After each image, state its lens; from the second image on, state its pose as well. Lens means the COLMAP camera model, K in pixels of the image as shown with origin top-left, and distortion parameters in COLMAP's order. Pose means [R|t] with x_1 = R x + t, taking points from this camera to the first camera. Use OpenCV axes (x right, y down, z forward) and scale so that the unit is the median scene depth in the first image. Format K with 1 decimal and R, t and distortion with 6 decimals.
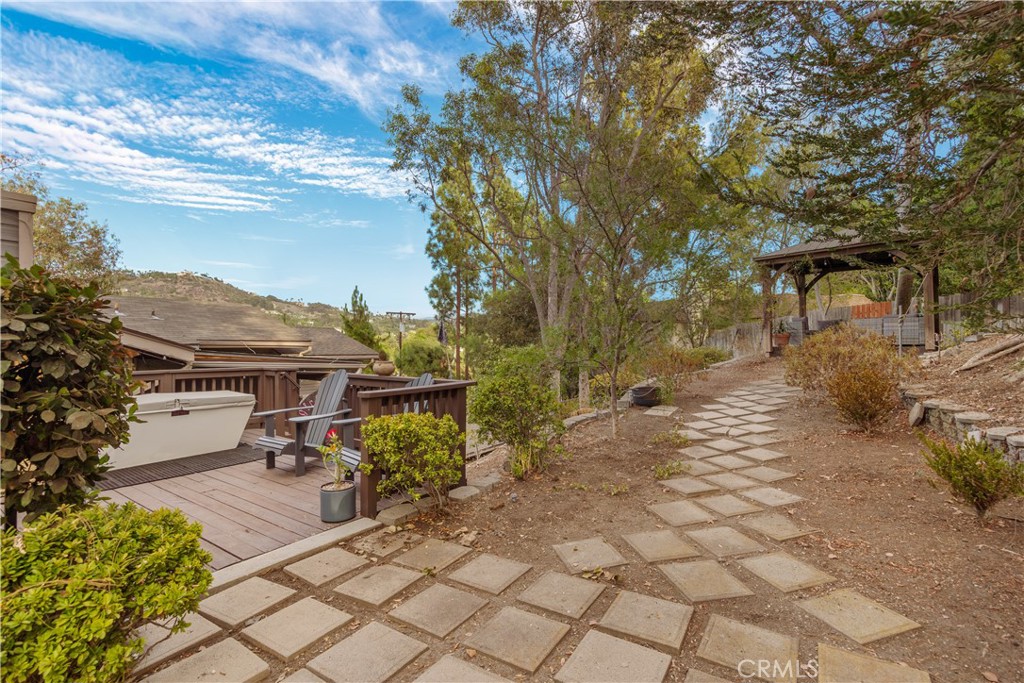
lens RADIAL K [[433.7, 0, 512.0], [0, 433.7, 341.5], [0, 0, 1]] dist [-0.026212, 0.000041]
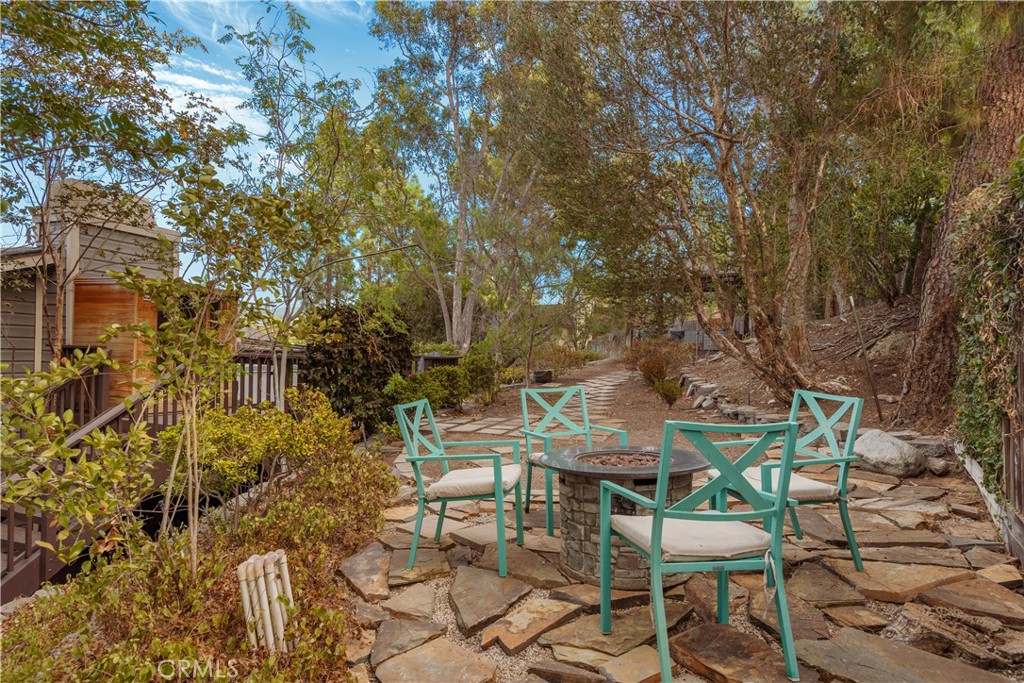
lens RADIAL K [[560.6, 0, 512.0], [0, 560.6, 341.5], [0, 0, 1]] dist [0.000475, 0.000046]
pose [[0.961937, 0.032136, 0.271375, -0.137674], [-0.030059, 0.999478, -0.011808, 0.012613], [-0.271613, 0.003201, 0.962401, -0.360423]]
